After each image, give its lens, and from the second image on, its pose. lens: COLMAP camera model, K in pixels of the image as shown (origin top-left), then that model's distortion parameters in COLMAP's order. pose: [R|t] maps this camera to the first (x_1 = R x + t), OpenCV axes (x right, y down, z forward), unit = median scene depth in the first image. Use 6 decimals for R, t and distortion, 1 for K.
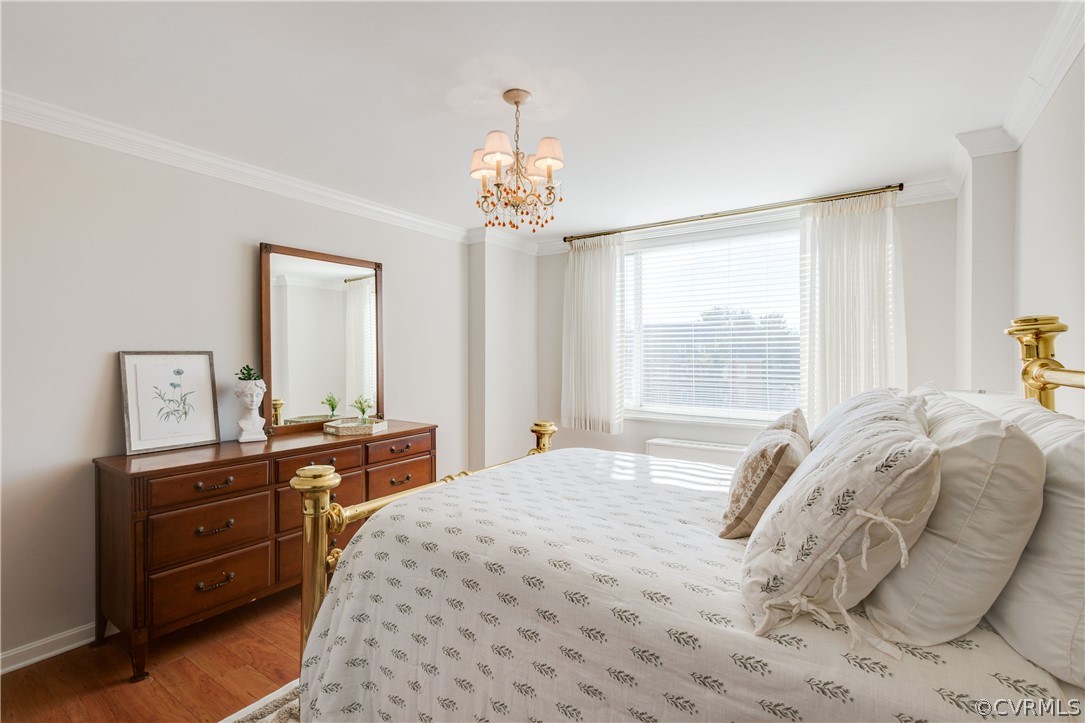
lens RADIAL K [[497.9, 0, 542.5], [0, 497.9, 361.5], [0, 0, 1]] dist [0.001303, 0.000254]
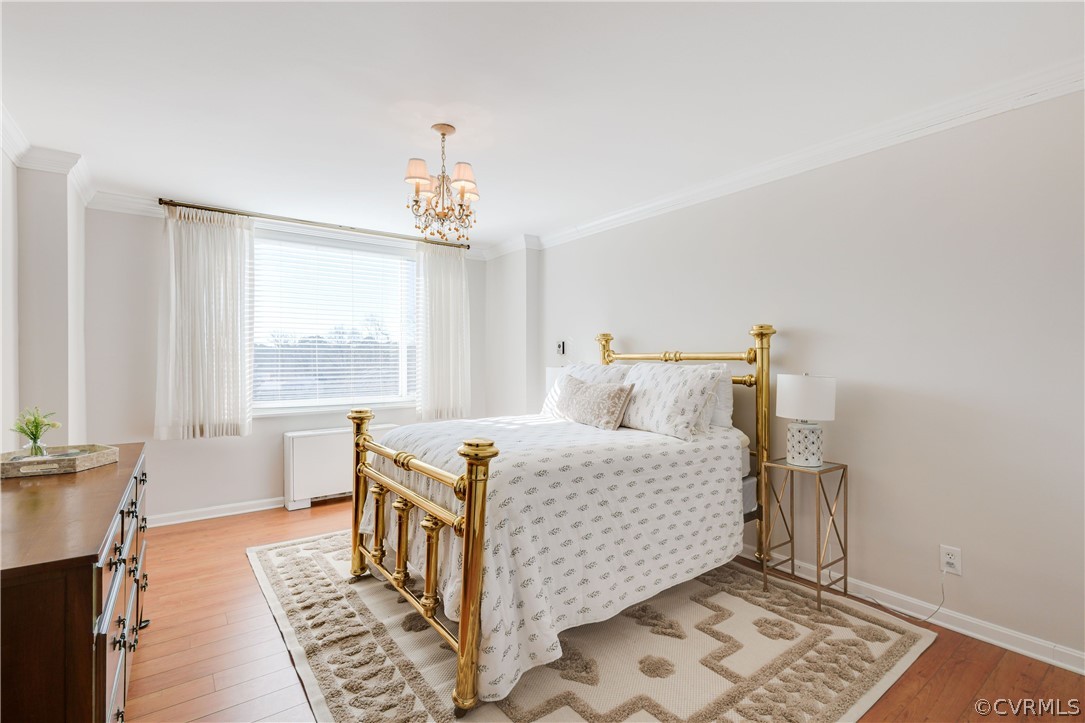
lens RADIAL K [[505.8, 0, 539.3], [0, 505.8, 359.3], [0, 0, 1]] dist [0.002748, 0.000707]
pose [[0.325225, 0.000434, 0.945637, -0.692645], [0.011855, 0.999919, -0.004536, 0.020856], [-0.945562, 0.012686, 0.325194, 0.234531]]
